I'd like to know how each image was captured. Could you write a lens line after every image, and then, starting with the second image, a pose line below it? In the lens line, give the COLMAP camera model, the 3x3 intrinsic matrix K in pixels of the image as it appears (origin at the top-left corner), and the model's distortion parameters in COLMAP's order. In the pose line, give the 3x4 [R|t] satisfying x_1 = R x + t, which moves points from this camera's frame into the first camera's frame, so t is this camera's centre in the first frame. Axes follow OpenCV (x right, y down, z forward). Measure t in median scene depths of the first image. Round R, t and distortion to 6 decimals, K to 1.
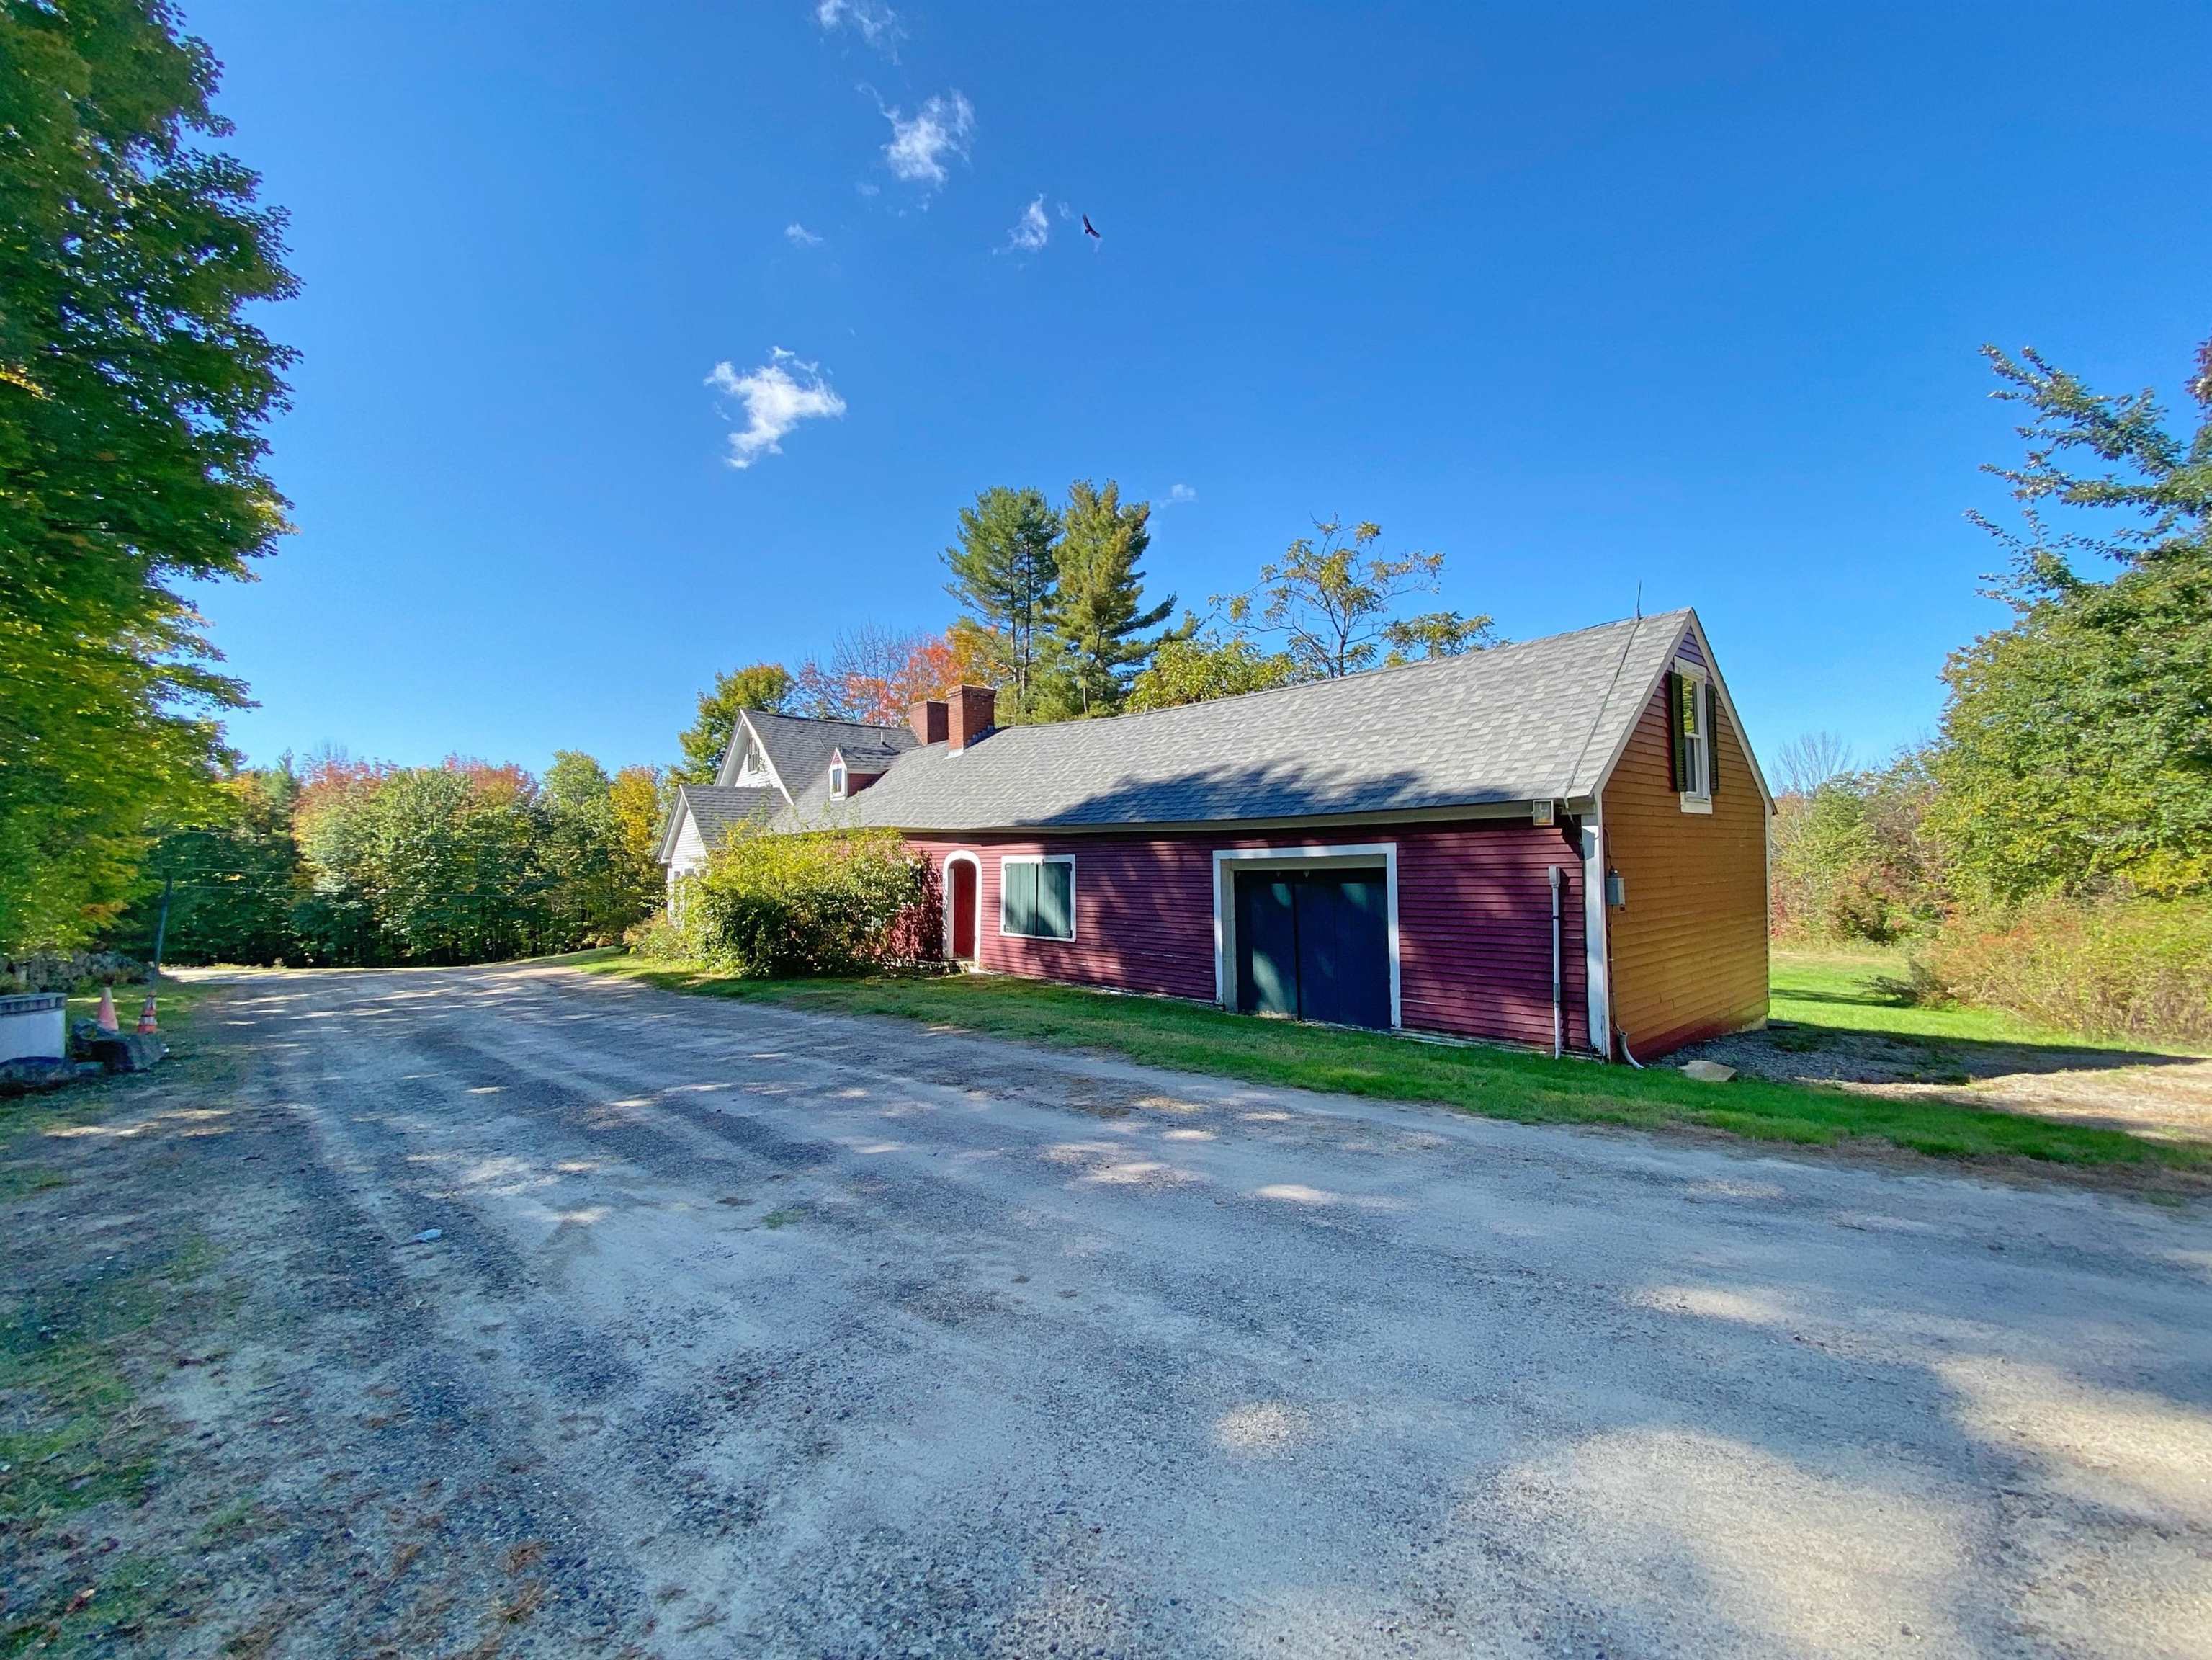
lens RADIAL K [[881.2, 0, 1111.3], [0, 881.2, 833.9], [0, 0, 1]] dist [0.000366, -0.011171]
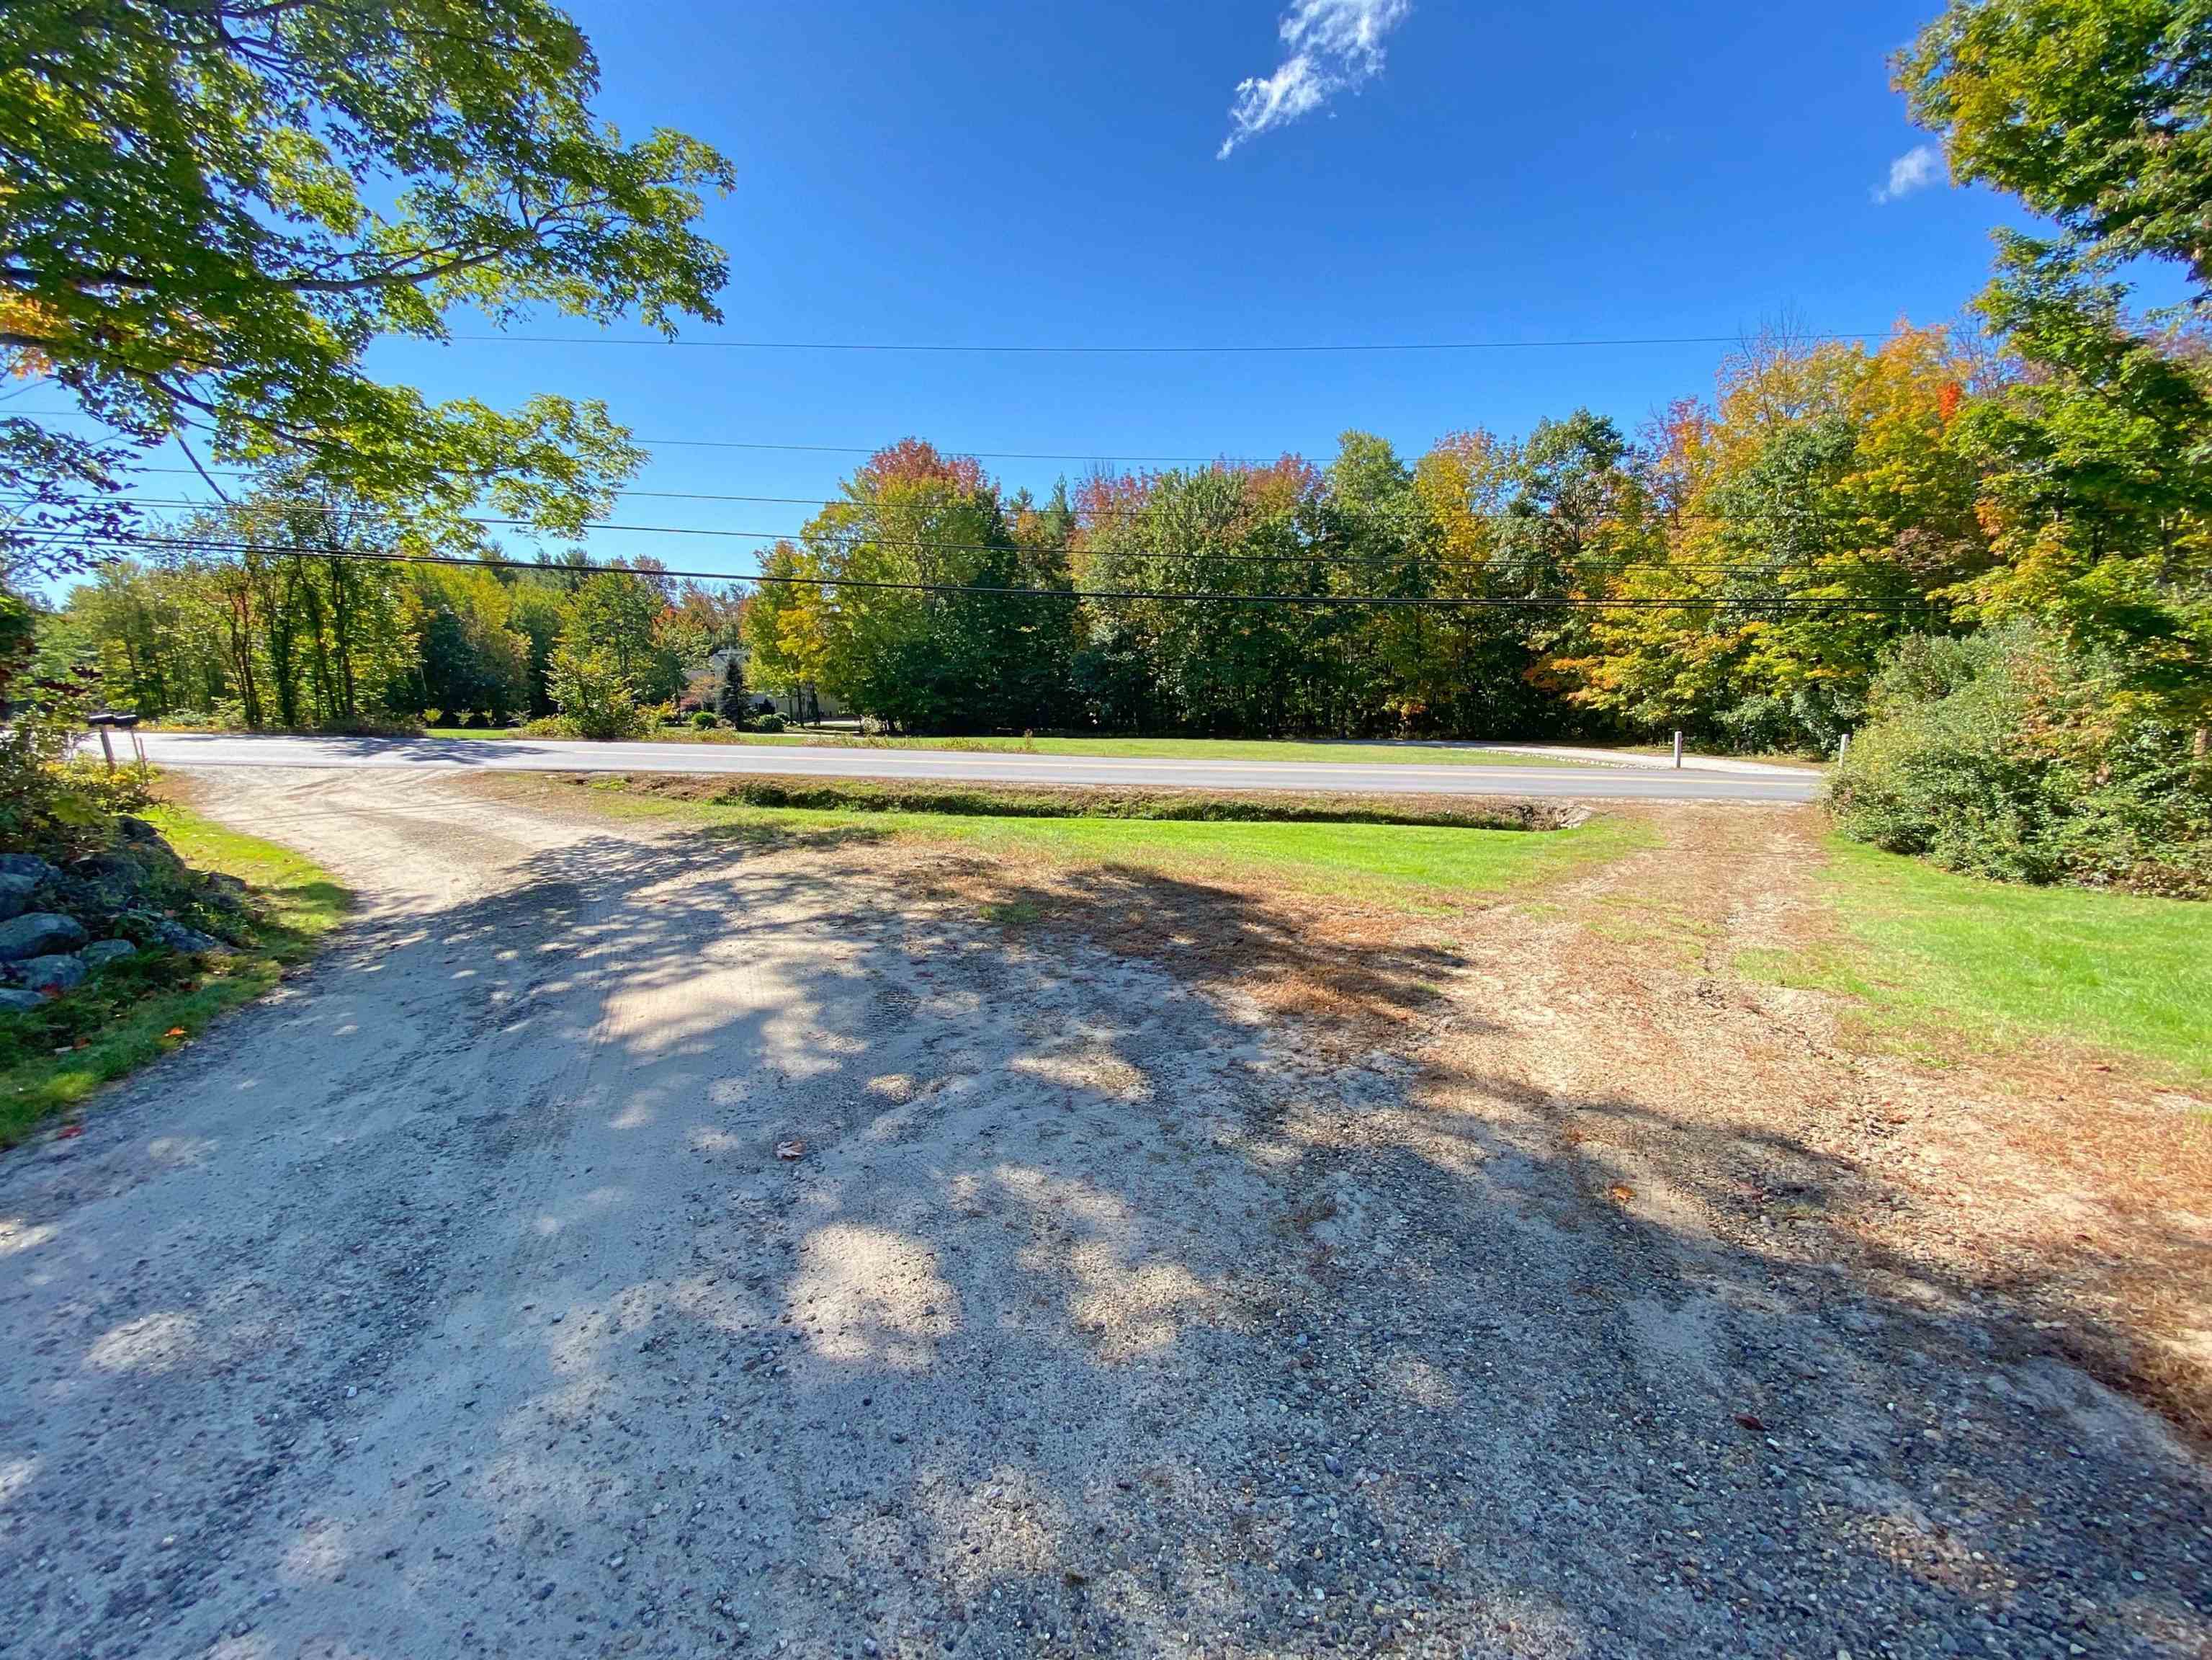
lens RADIAL K [[881.2, 0, 1111.3], [0, 881.2, 833.9], [0, 0, 1]] dist [0.000366, -0.011171]
pose [[0.735323, 0.123837, -0.666306, -0.300355], [0.056779, 0.968450, 0.242652, 0.039490], [0.675334, -0.216260, 0.705093, 0.364386]]
